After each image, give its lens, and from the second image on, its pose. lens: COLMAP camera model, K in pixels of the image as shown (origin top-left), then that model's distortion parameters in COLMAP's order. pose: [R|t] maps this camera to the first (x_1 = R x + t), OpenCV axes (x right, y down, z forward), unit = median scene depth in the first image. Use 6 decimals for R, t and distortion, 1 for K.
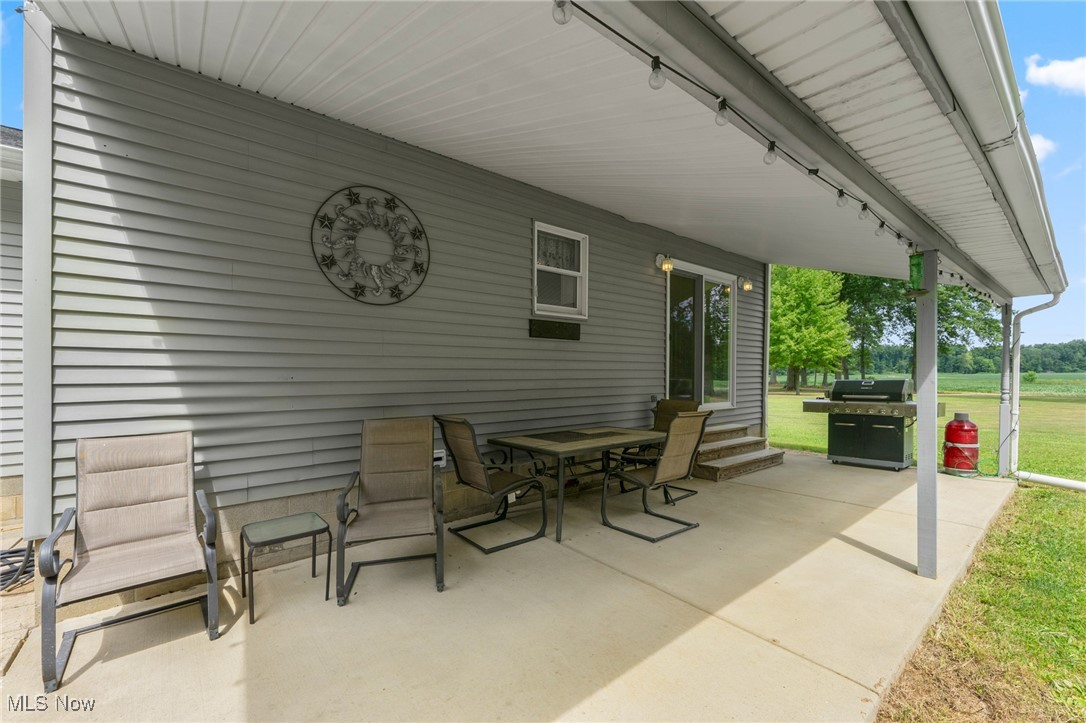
lens RADIAL K [[437.3, 0, 538.7], [0, 437.3, 370.1], [0, 0, 1]] dist [-0.004327, -0.000030]
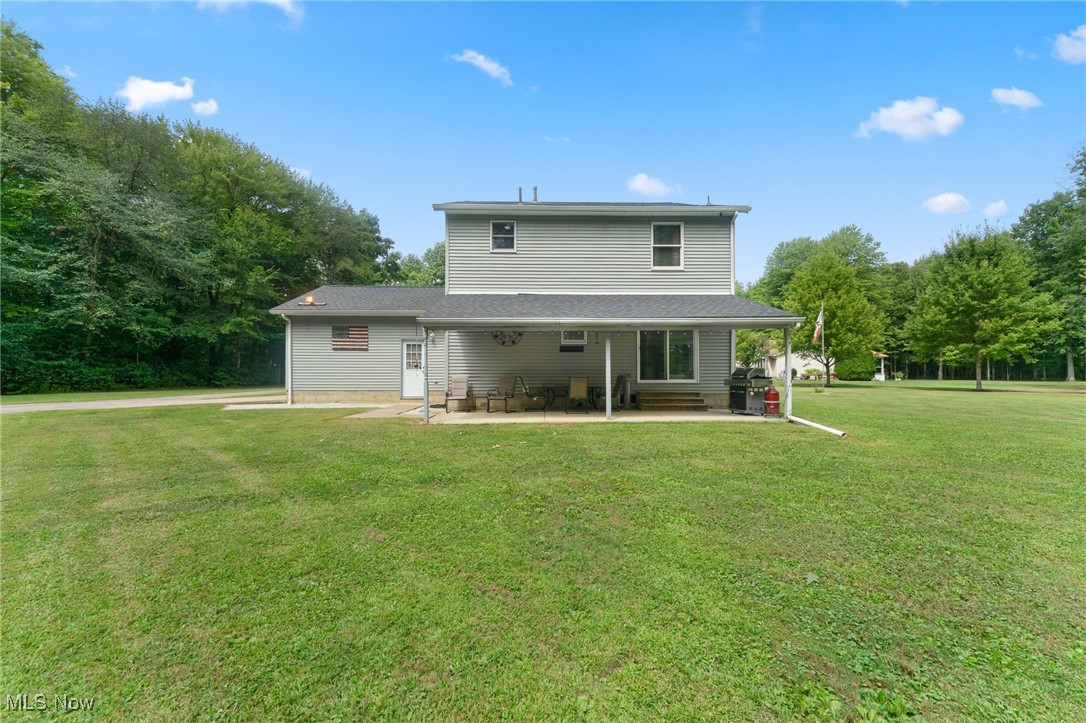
lens RADIAL K [[437.3, 0, 545.0], [0, 437.3, 361.0], [0, 0, 1]] dist [-0.004327, -0.000030]
pose [[0.796150, -0.006721, -0.605062, 1.812669], [0.006187, 0.999976, -0.002967, -0.008942], [0.605068, -0.001381, 0.796173, -1.504561]]
